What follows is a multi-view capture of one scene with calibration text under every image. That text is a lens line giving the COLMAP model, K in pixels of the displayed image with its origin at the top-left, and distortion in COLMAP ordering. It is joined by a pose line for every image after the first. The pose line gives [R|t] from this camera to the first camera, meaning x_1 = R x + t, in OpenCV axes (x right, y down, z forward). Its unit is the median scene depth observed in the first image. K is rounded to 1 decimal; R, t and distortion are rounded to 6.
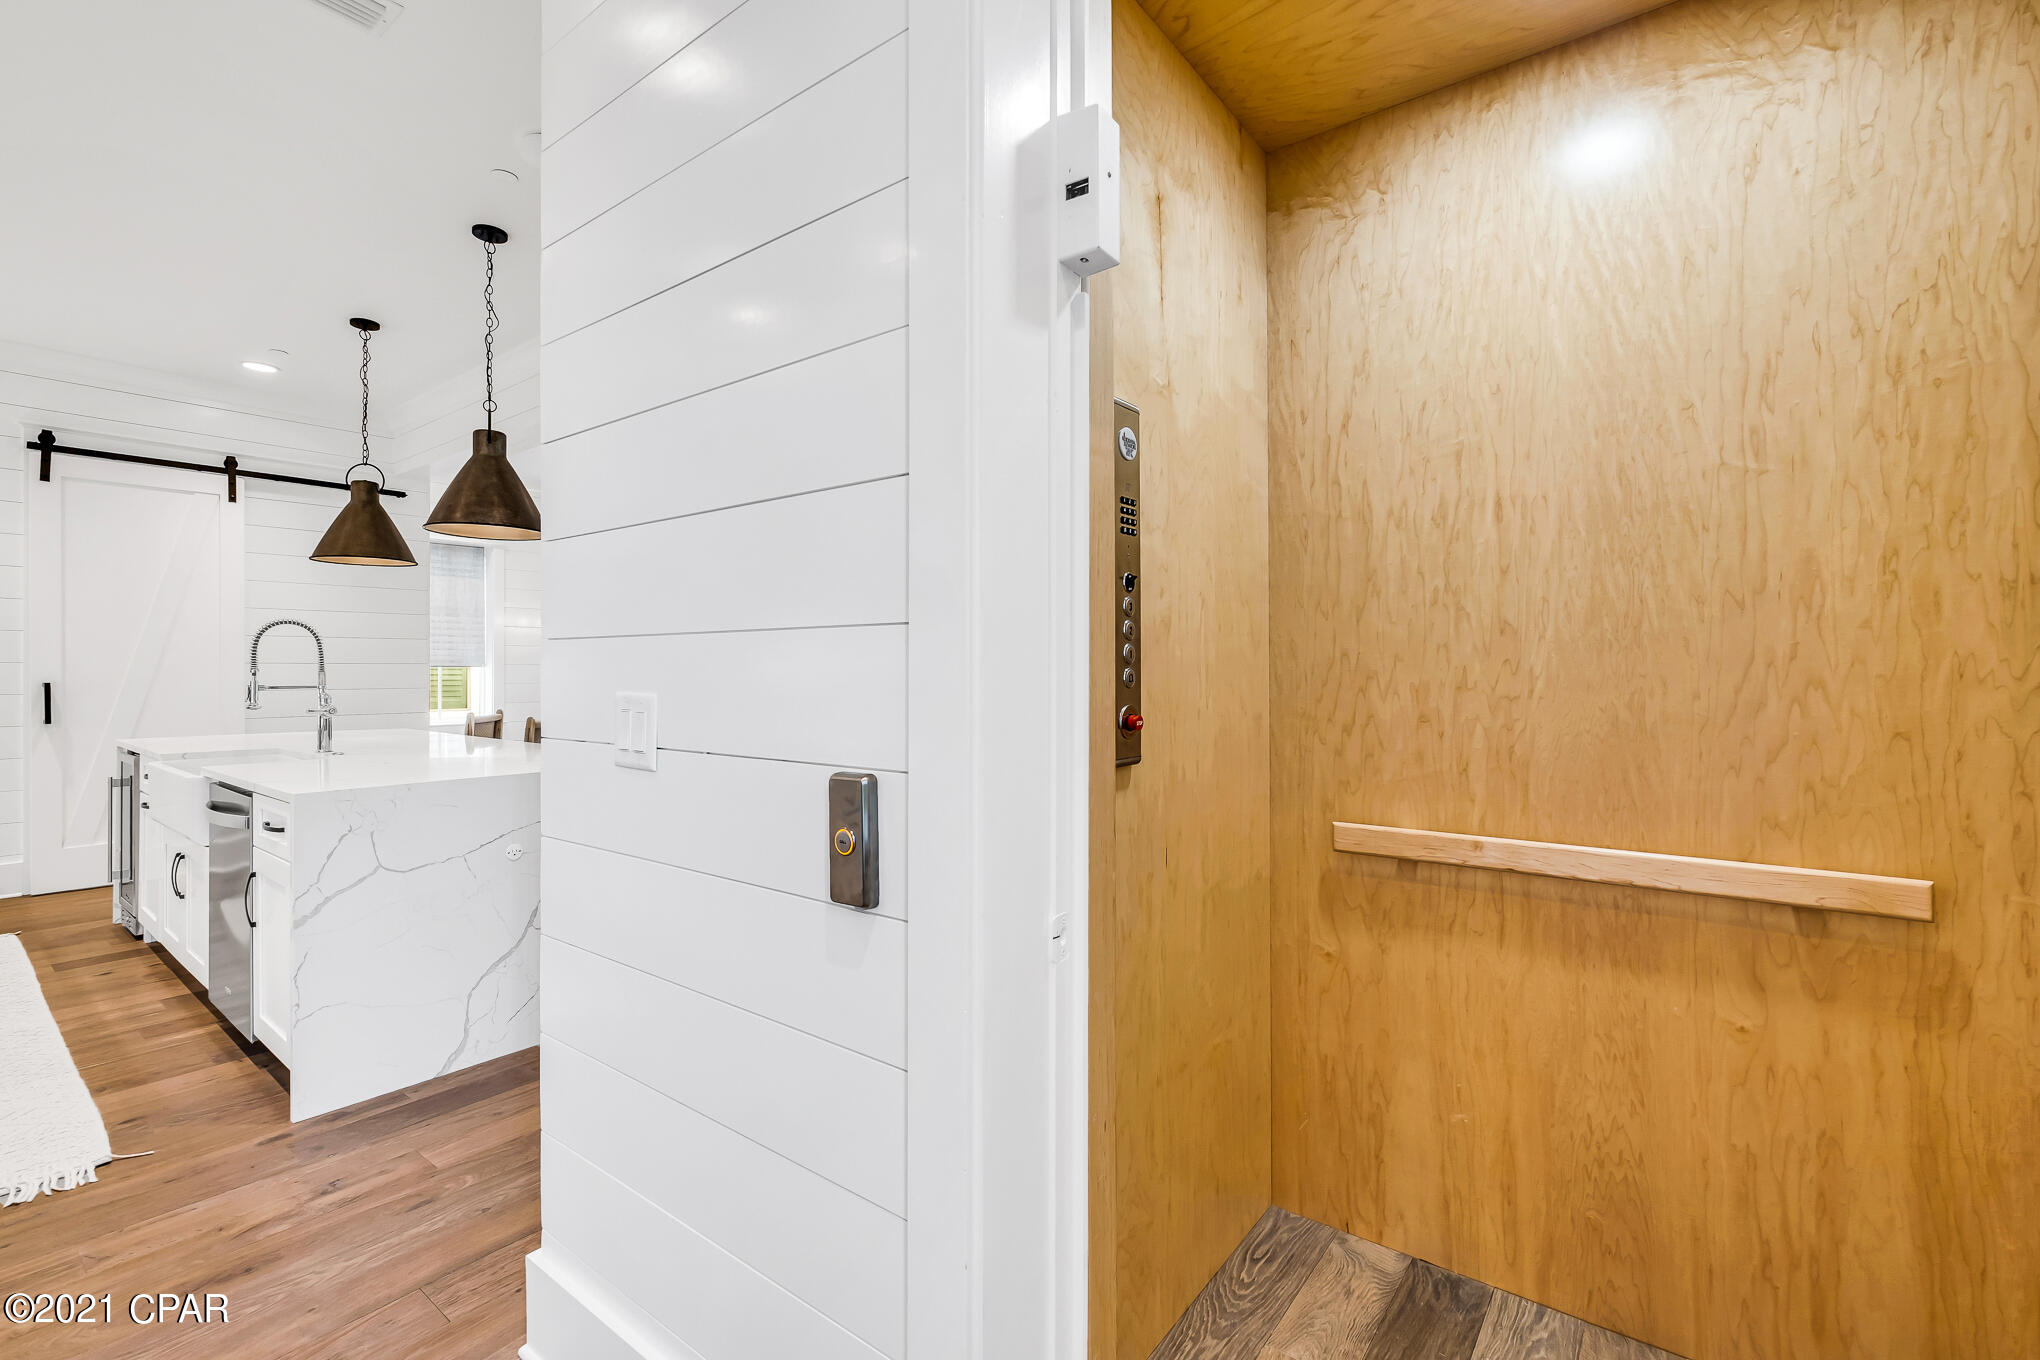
lens RADIAL K [[906.2, 0, 1009.5], [0, 906.2, 672.6], [0, 0, 1]] dist [-0.001809, 0.000749]
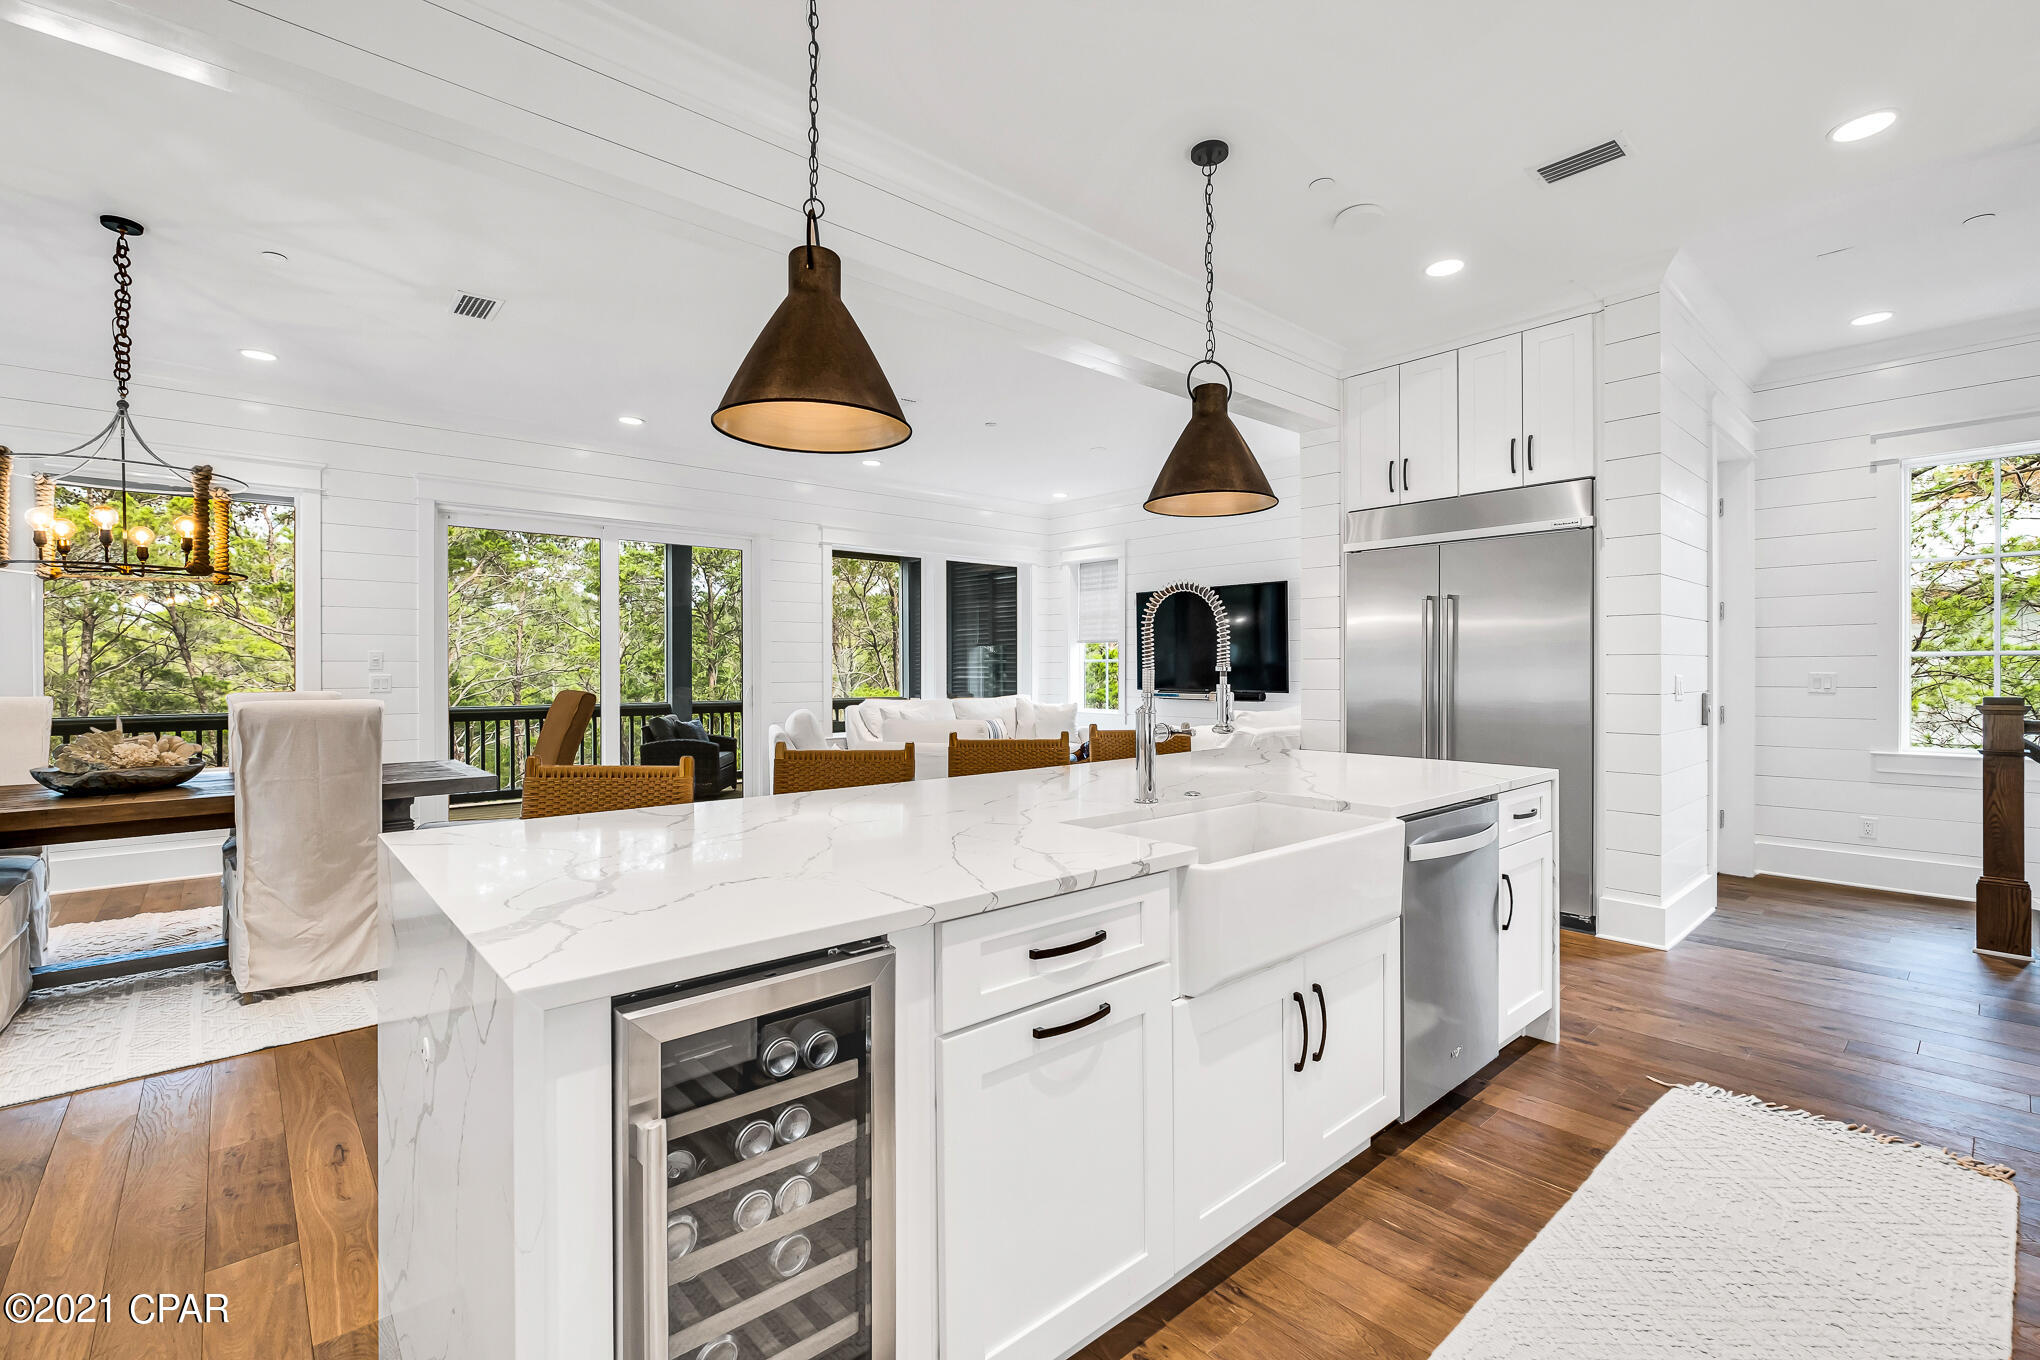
lens RADIAL K [[903.9, 0, 1020.0], [0, 903.9, 680.0], [0, 0, 1]] dist [-0.011265, 0.000026]
pose [[0.168845, -0.012527, 0.985563, -1.266478], [0.007858, 0.999905, 0.011363, -0.000224], [-0.985611, 0.005826, 0.168927, 0.913945]]
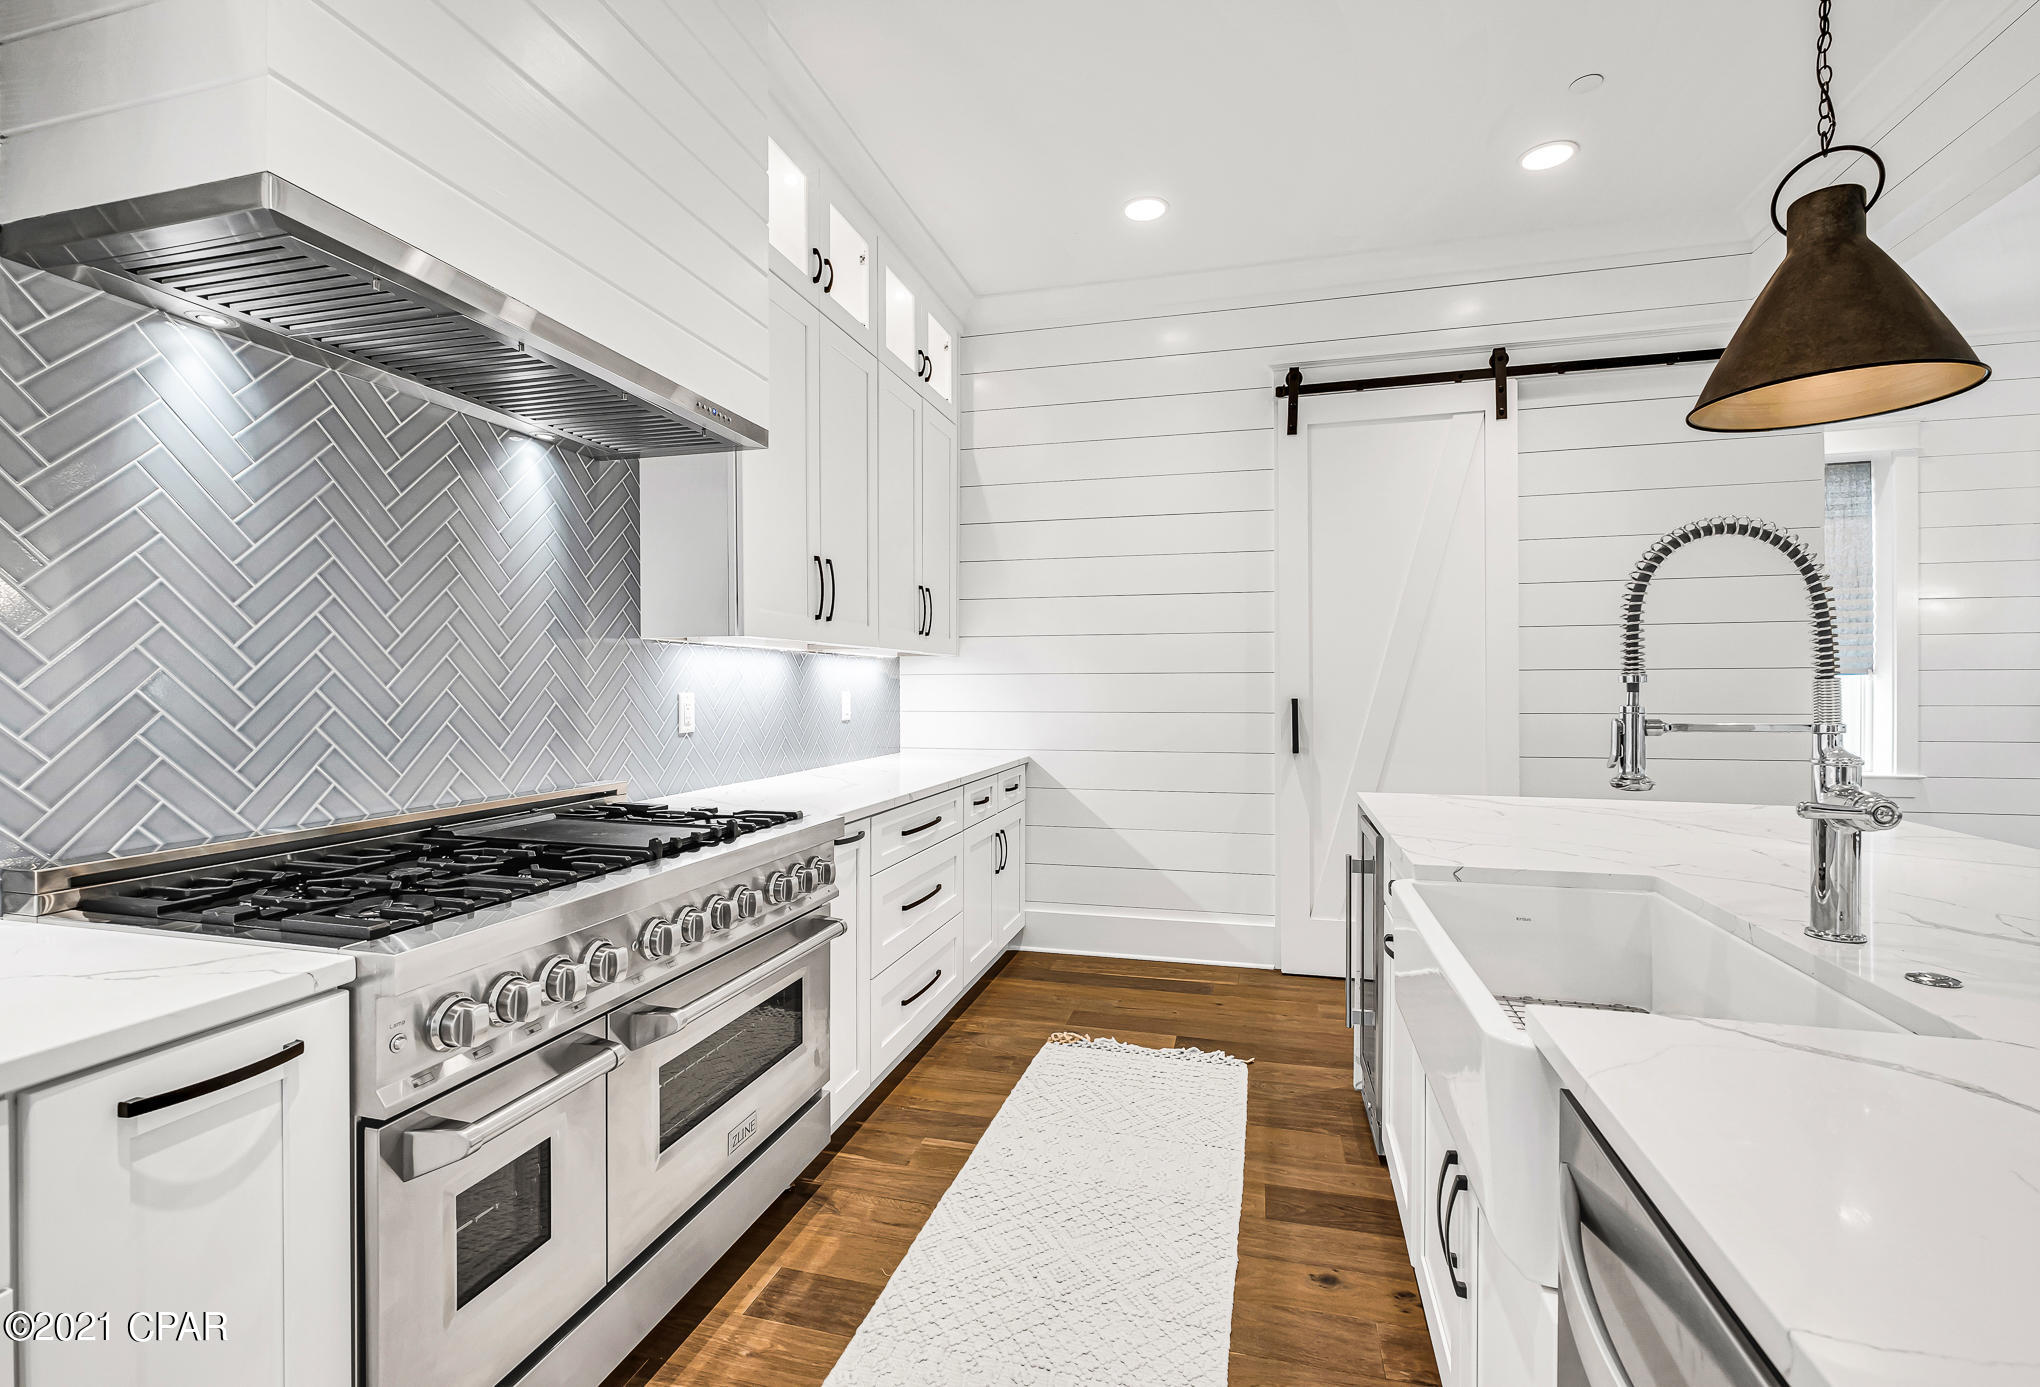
lens RADIAL K [[916.2, 0, 1020.0], [0, 916.2, 693.5], [0, 0, 1]] dist [-0.002316, -0.000796]
pose [[0.401633, 0.003804, -0.915793, -0.541527], [0.003829, 0.999976, 0.005833, 0.001325], [0.915793, -0.005849, 0.401608, 0.575600]]
